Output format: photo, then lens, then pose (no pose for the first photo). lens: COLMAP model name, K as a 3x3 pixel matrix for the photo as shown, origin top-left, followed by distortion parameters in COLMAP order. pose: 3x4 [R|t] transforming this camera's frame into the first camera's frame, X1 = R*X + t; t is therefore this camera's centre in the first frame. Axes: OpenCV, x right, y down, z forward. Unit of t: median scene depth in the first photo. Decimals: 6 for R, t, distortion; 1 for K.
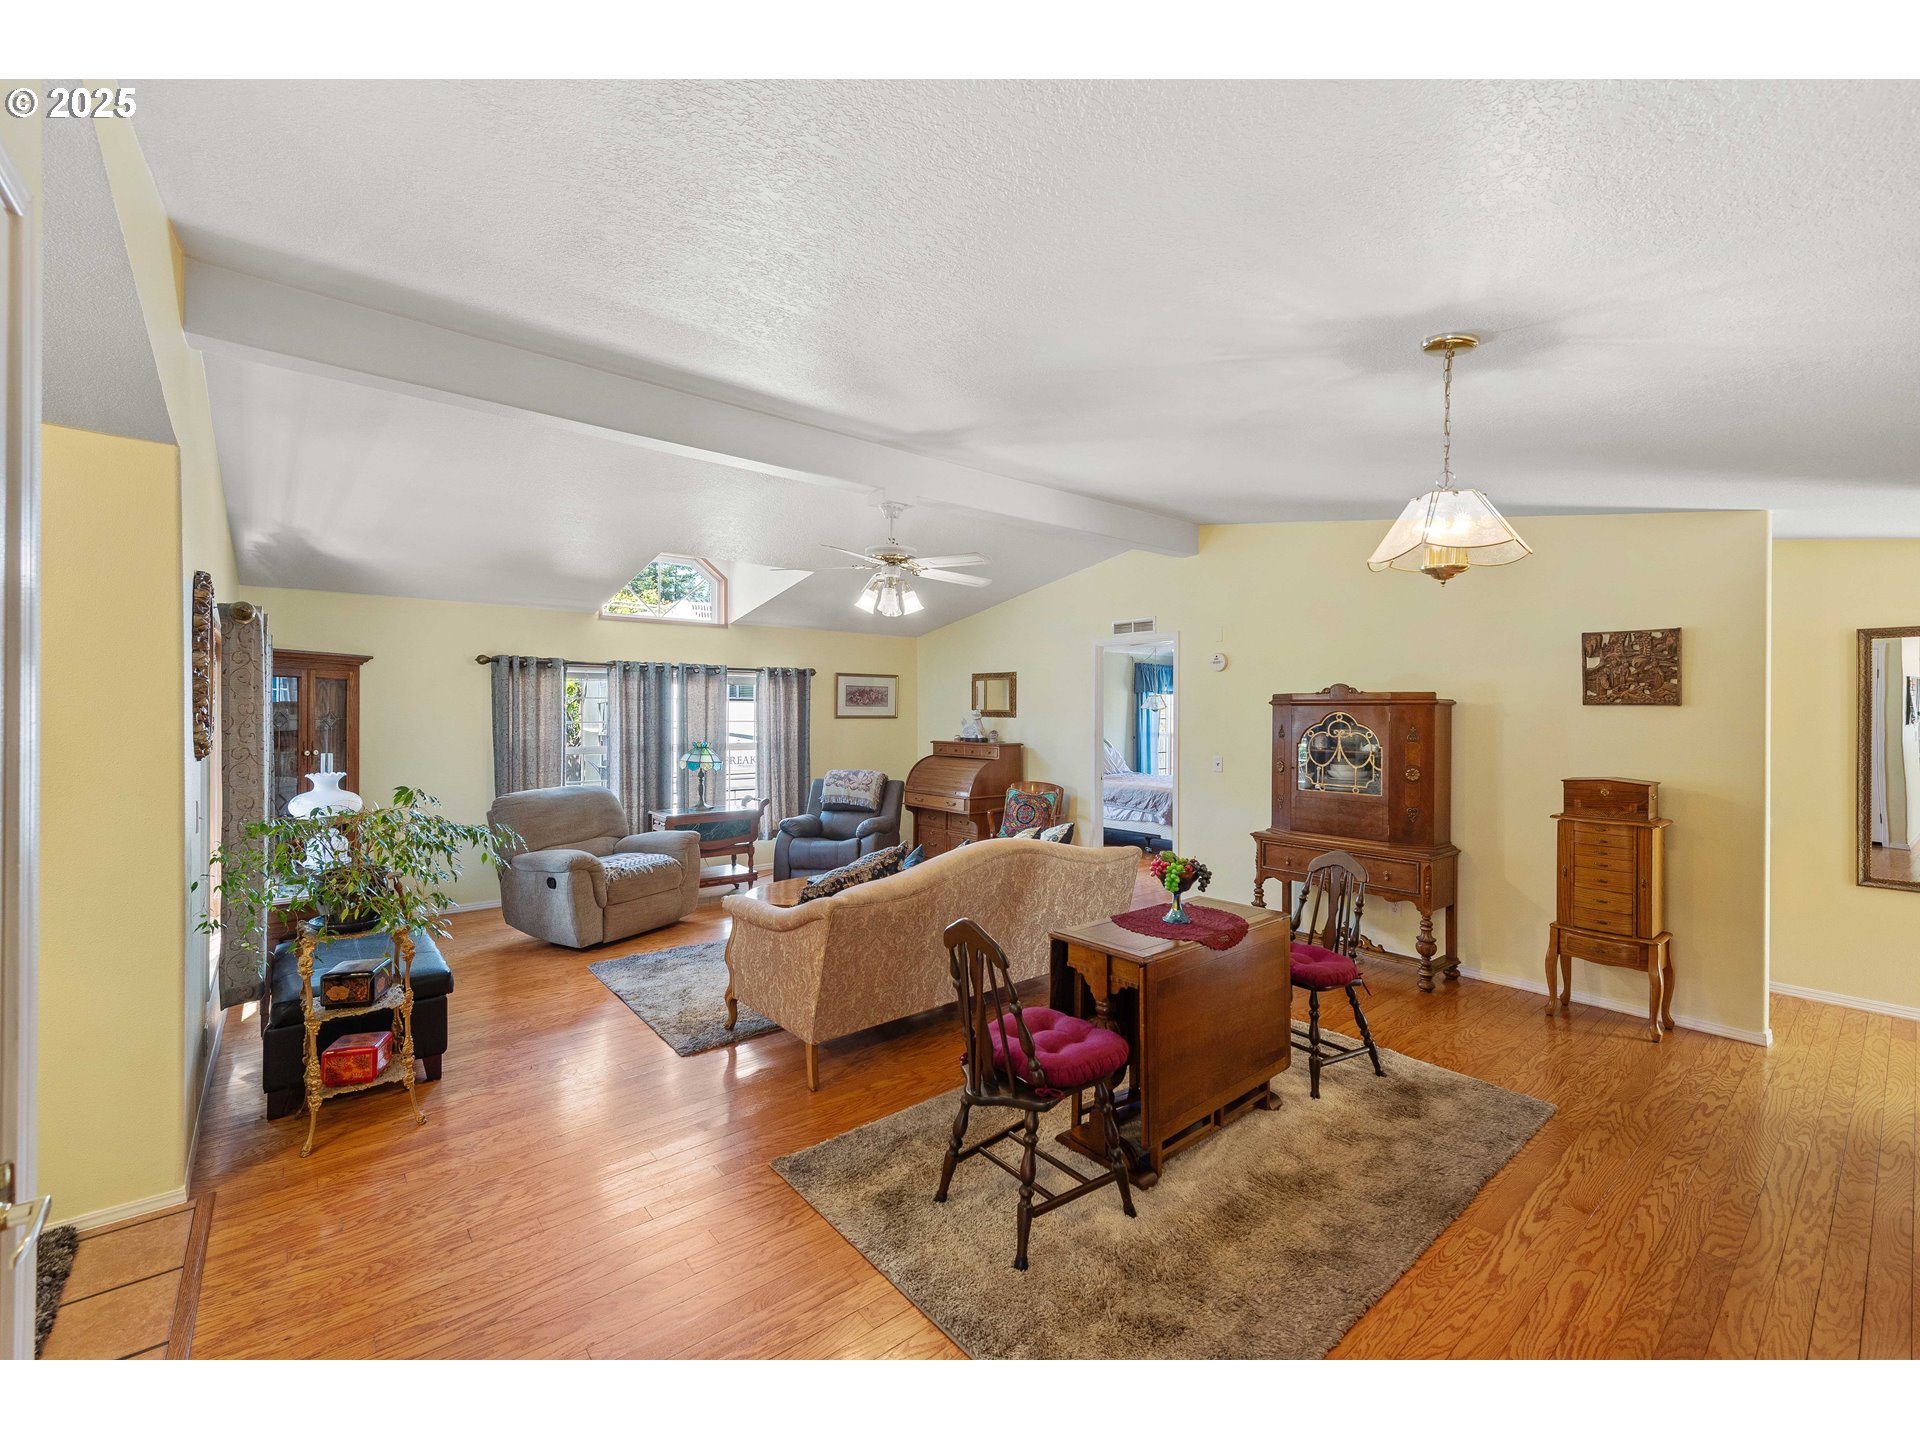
lens RADIAL K [[789.8, 0, 960.0], [0, 789.8, 720.0], [0, 0, 1]] dist [-0.001366, -0.000314]
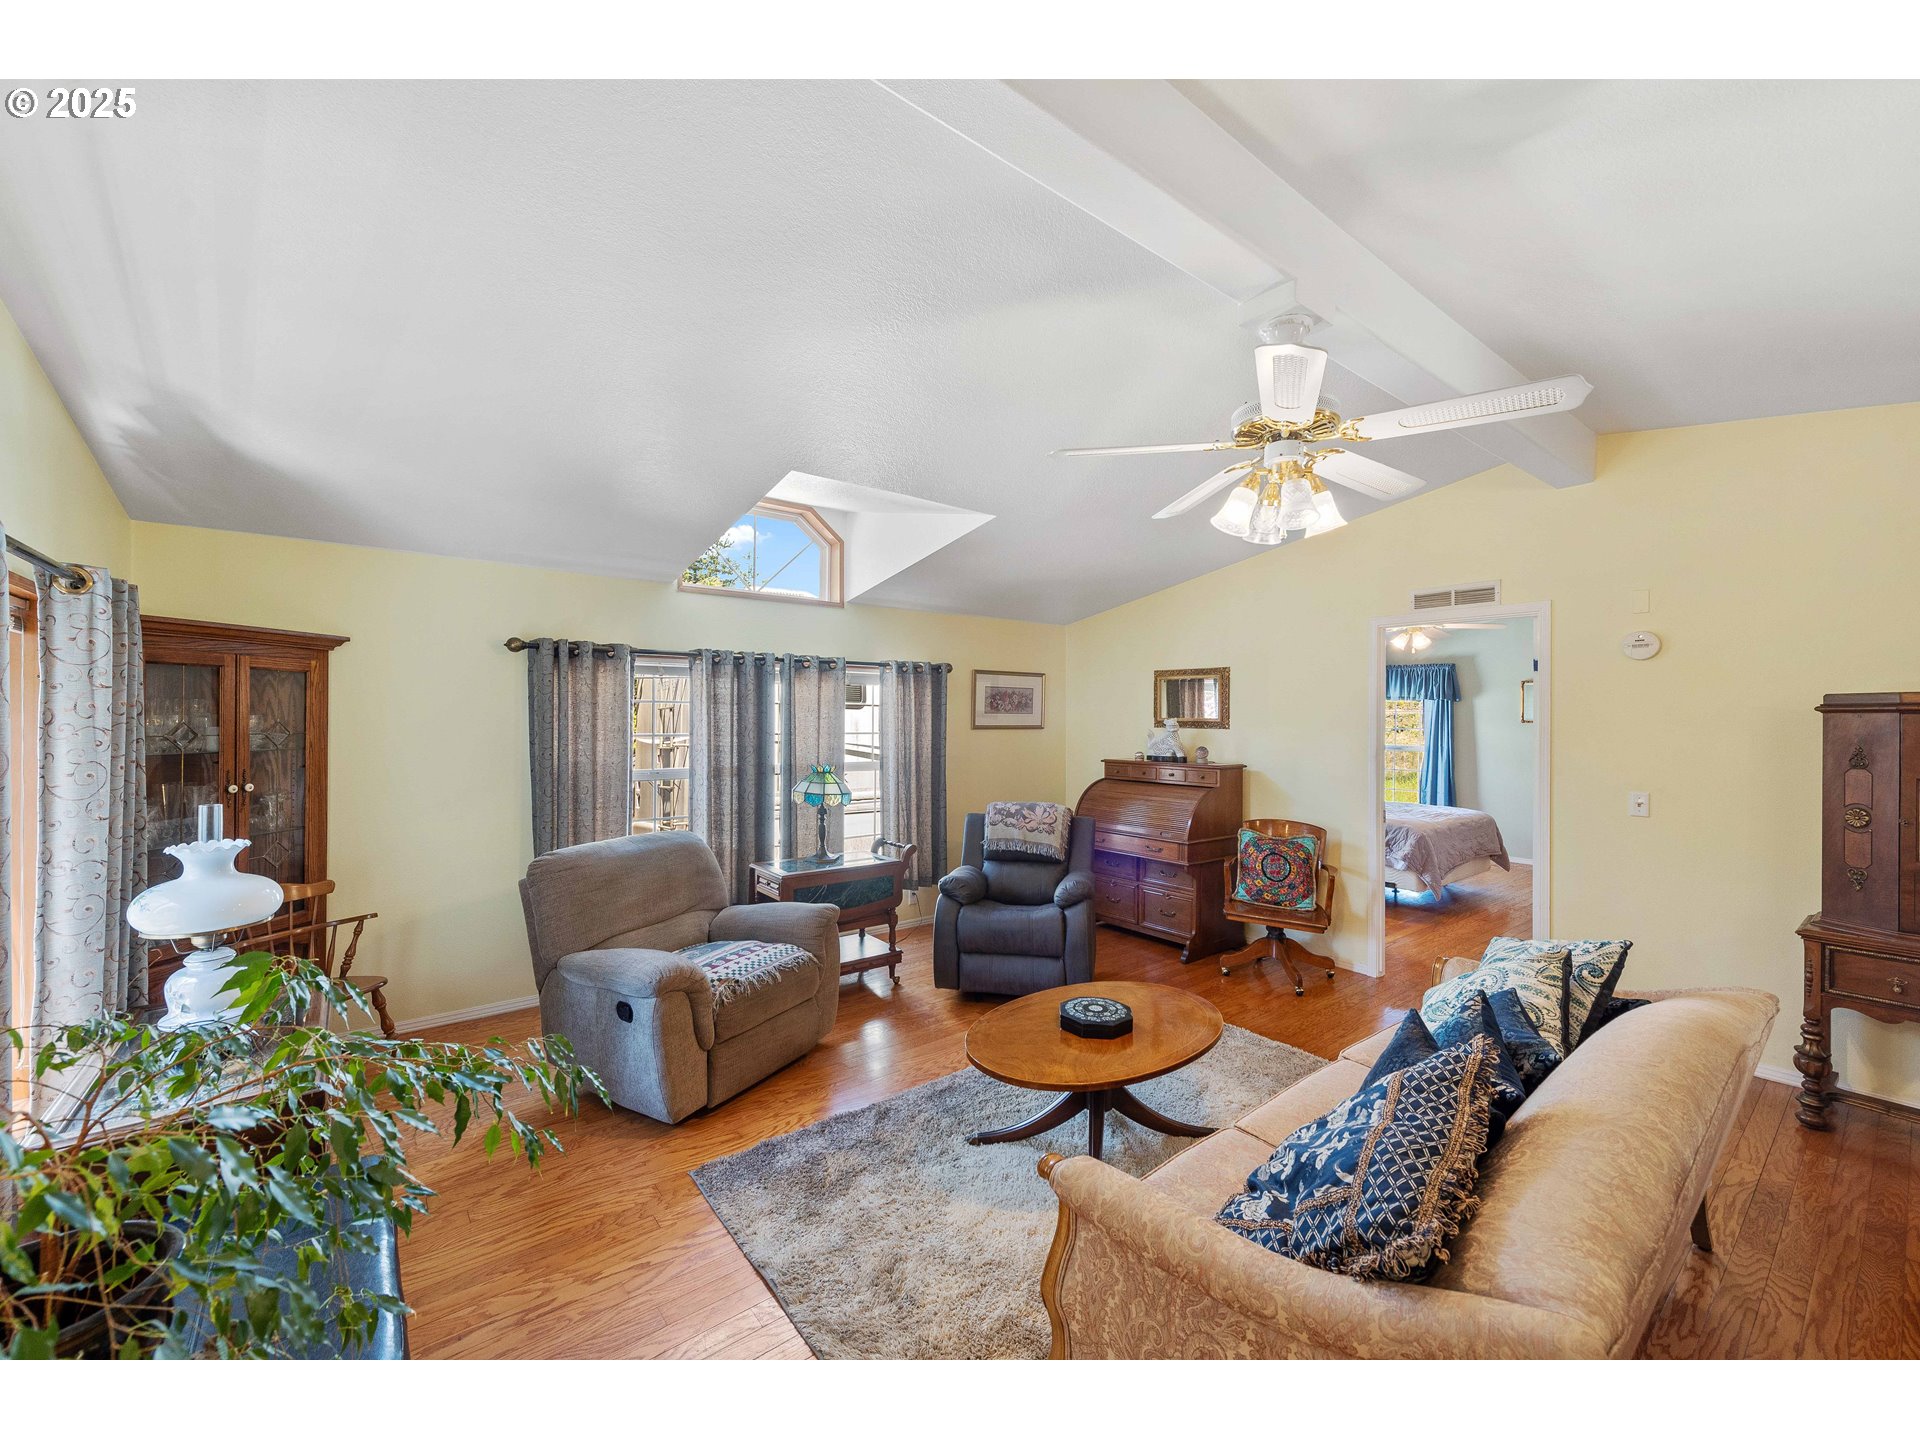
lens RADIAL K [[769.7, 0, 960.0], [0, 769.7, 720.0], [0, 0, 1]] dist [0.001688, 0.000231]
pose [[0.999601, 0.000922, -0.028244, -0.184682], [-0.001157, 0.999965, -0.008292, -0.006093], [0.028236, 0.008322, 0.999567, 0.316470]]
